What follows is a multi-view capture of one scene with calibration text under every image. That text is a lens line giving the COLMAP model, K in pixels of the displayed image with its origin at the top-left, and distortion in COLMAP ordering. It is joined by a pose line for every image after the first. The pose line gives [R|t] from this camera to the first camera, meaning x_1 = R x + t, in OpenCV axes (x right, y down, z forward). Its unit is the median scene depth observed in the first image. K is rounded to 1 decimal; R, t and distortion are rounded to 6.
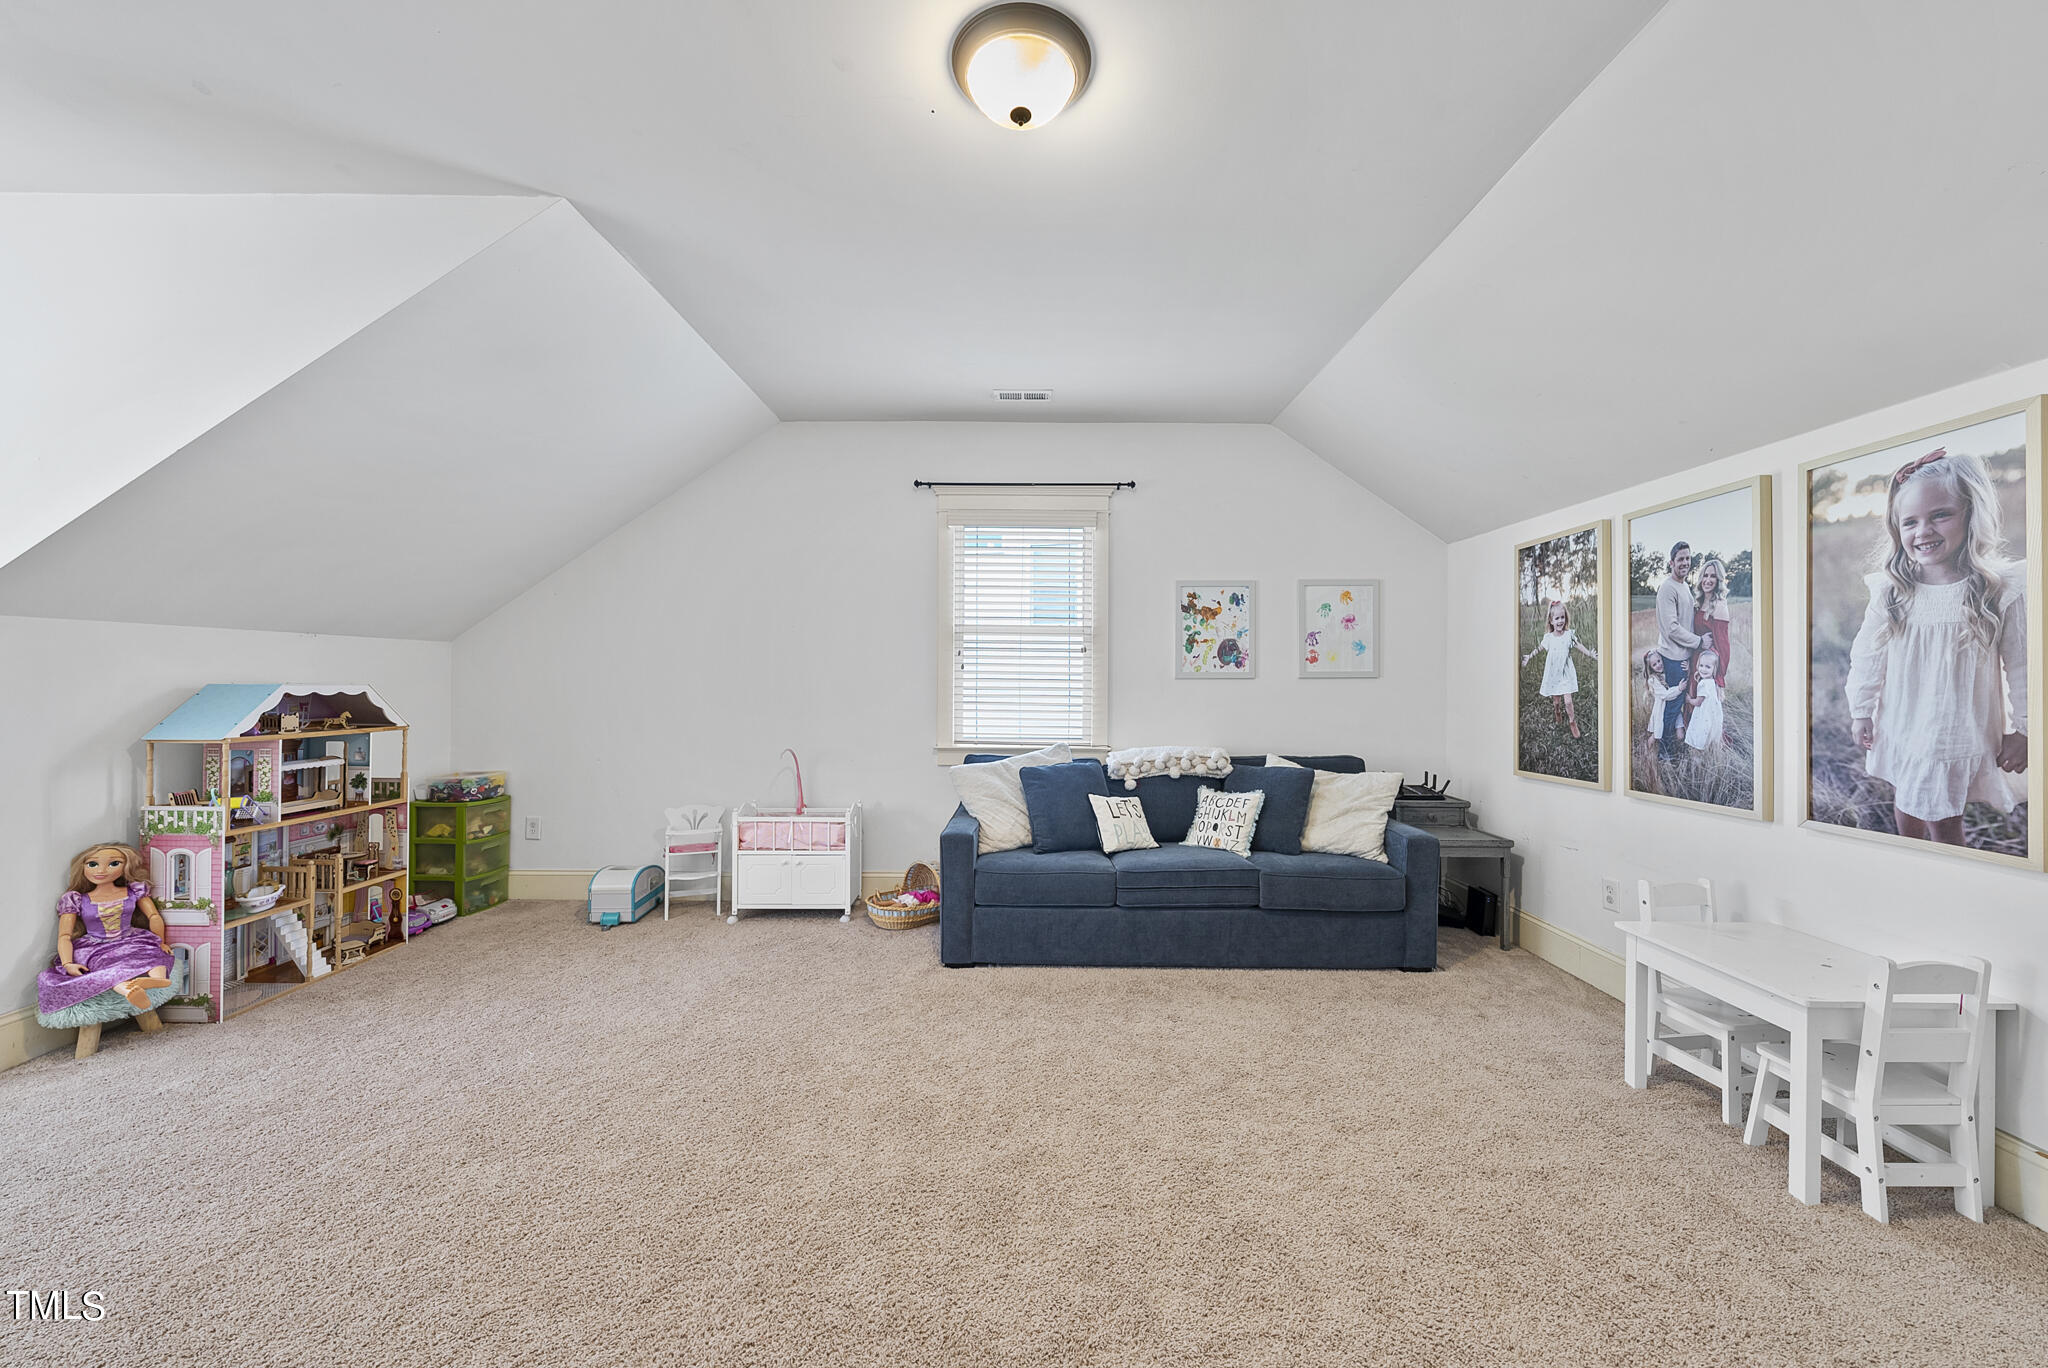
lens RADIAL K [[726.5, 0, 1020.9], [0, 726.5, 676.7], [0, 0, 1]] dist [-0.000698, -0.000308]
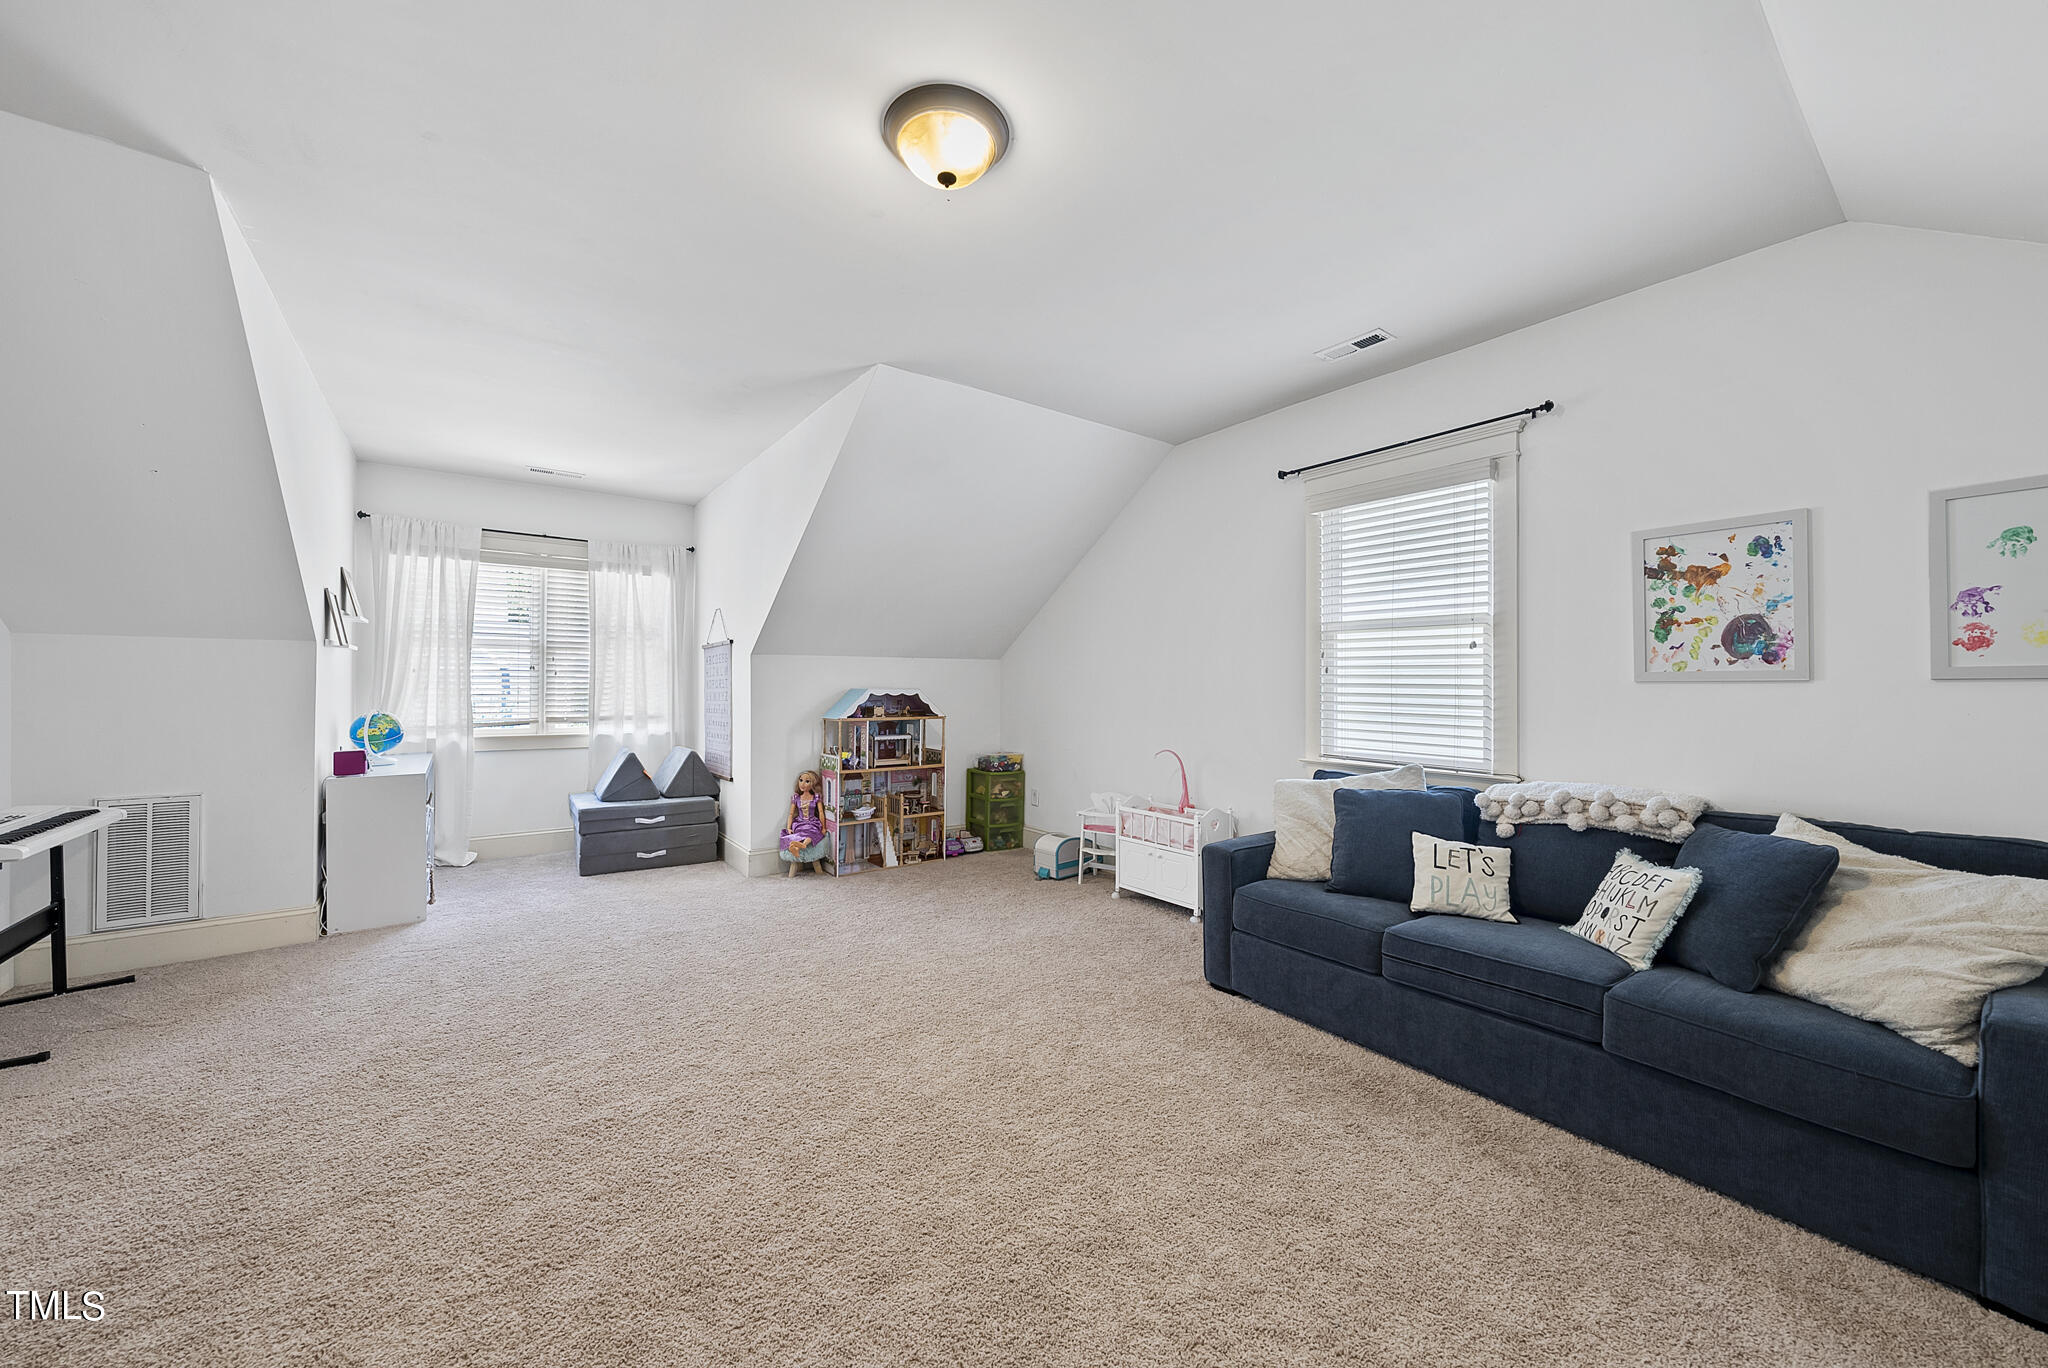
lens RADIAL K [[726.5, 0, 1023.8], [0, 726.5, 676.5], [0, 0, 1]] dist [-0.000698, -0.000308]
pose [[0.614725, -0.012270, -0.788646, 0.485639], [0.003621, 0.999912, -0.012735, 0.004849], [0.788733, 0.004973, 0.614715, 0.209774]]
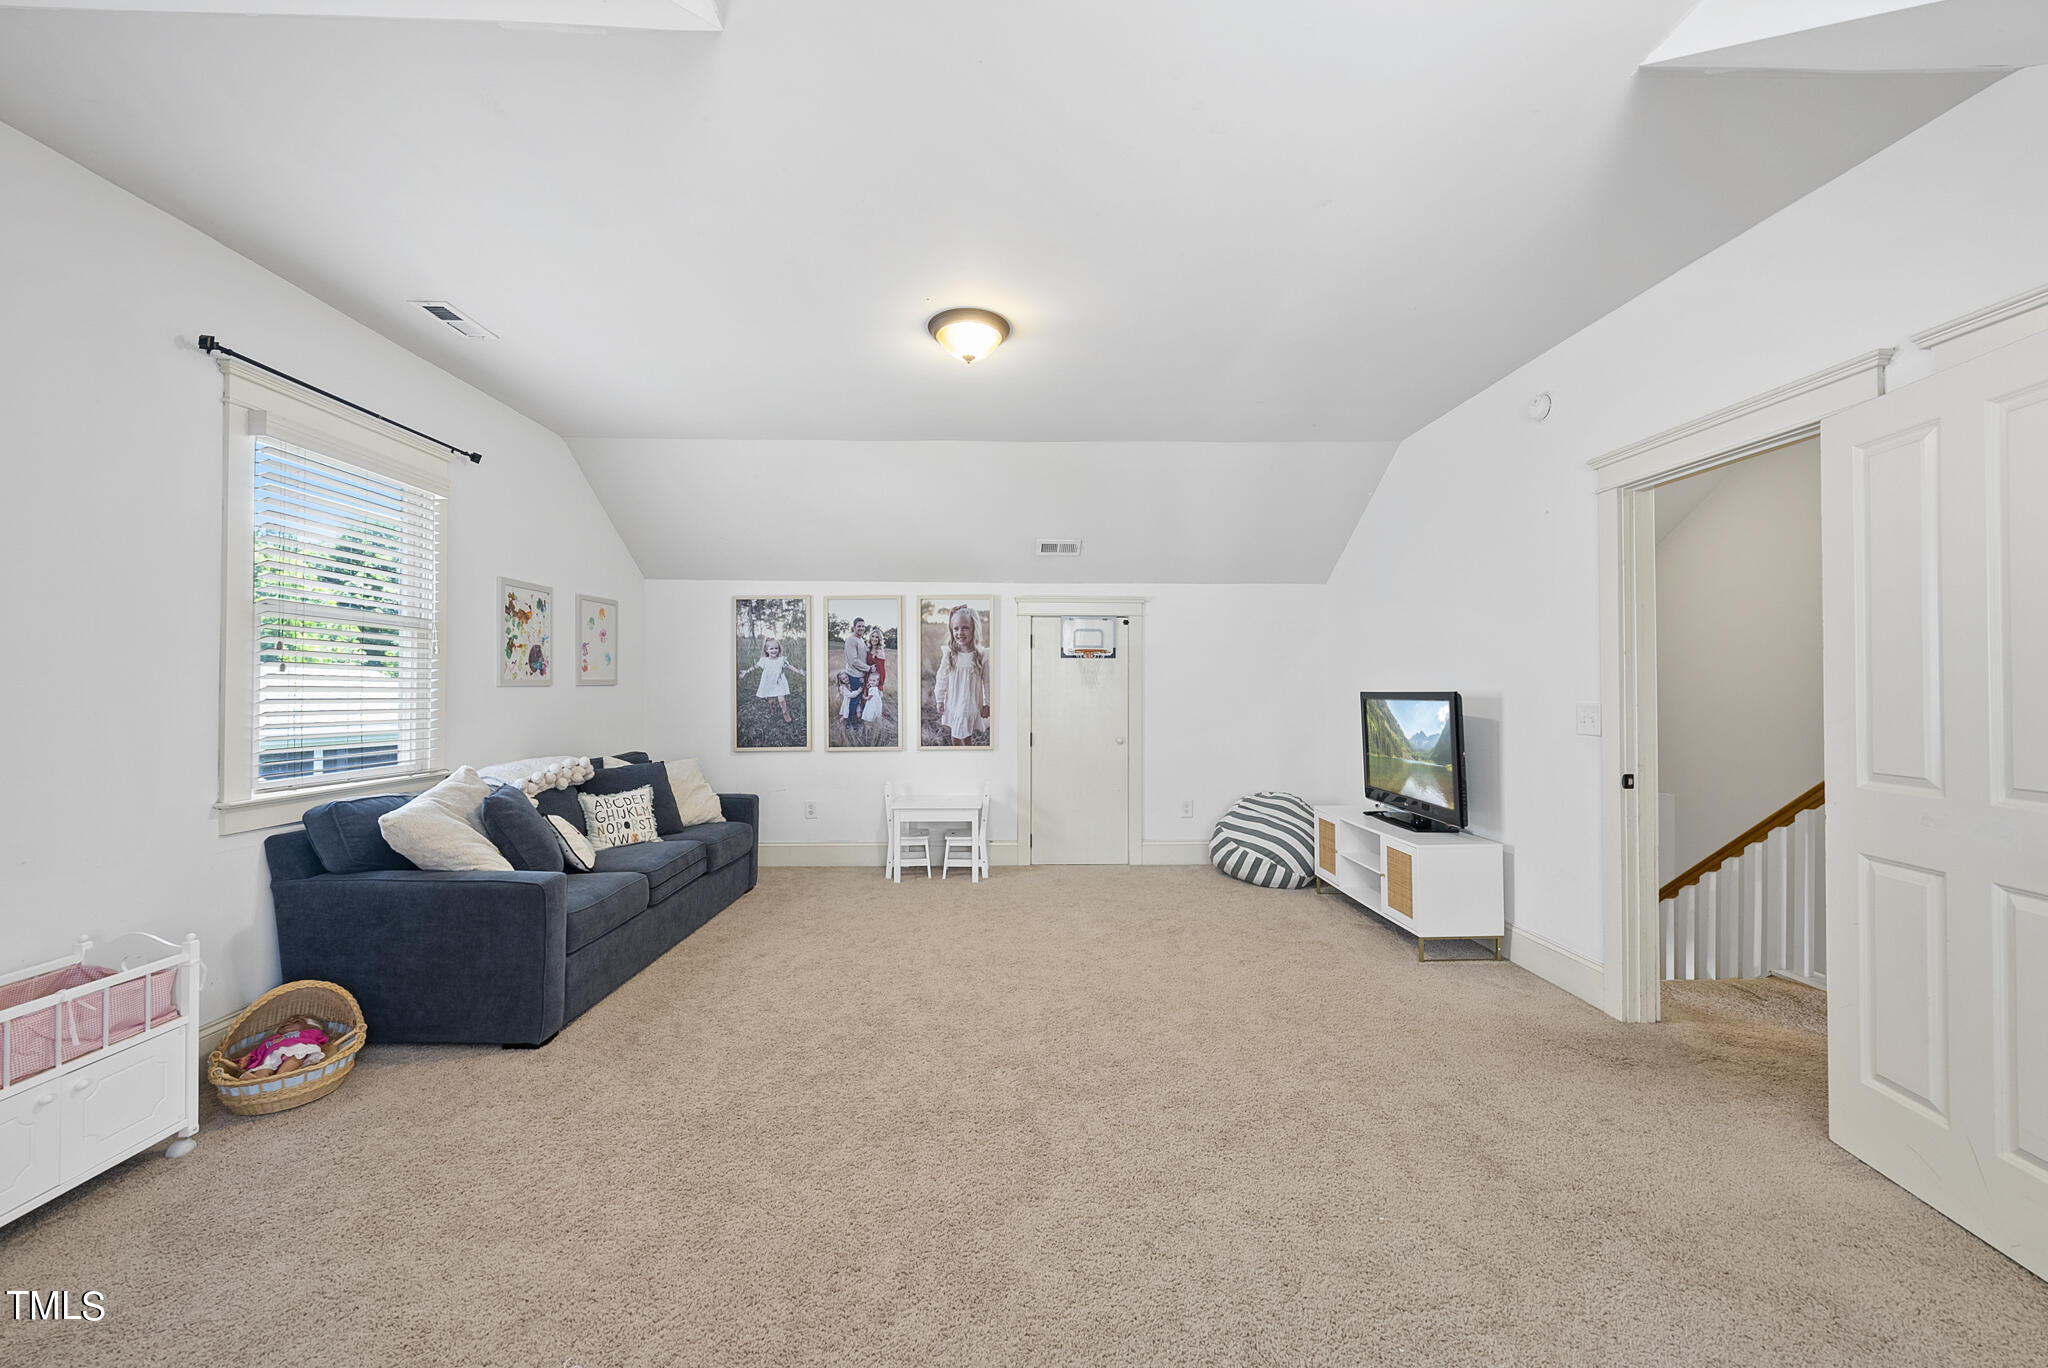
lens RADIAL K [[726.5, 0, 1003.8], [0, 726.5, 692.4], [0, 0, 1]] dist [-0.000698, -0.000308]
pose [[0.009713, -0.010196, 0.999901, -0.842741], [-0.006005, 0.999929, 0.010255, -0.003328], [-0.999935, -0.006104, 0.009652, 0.459871]]
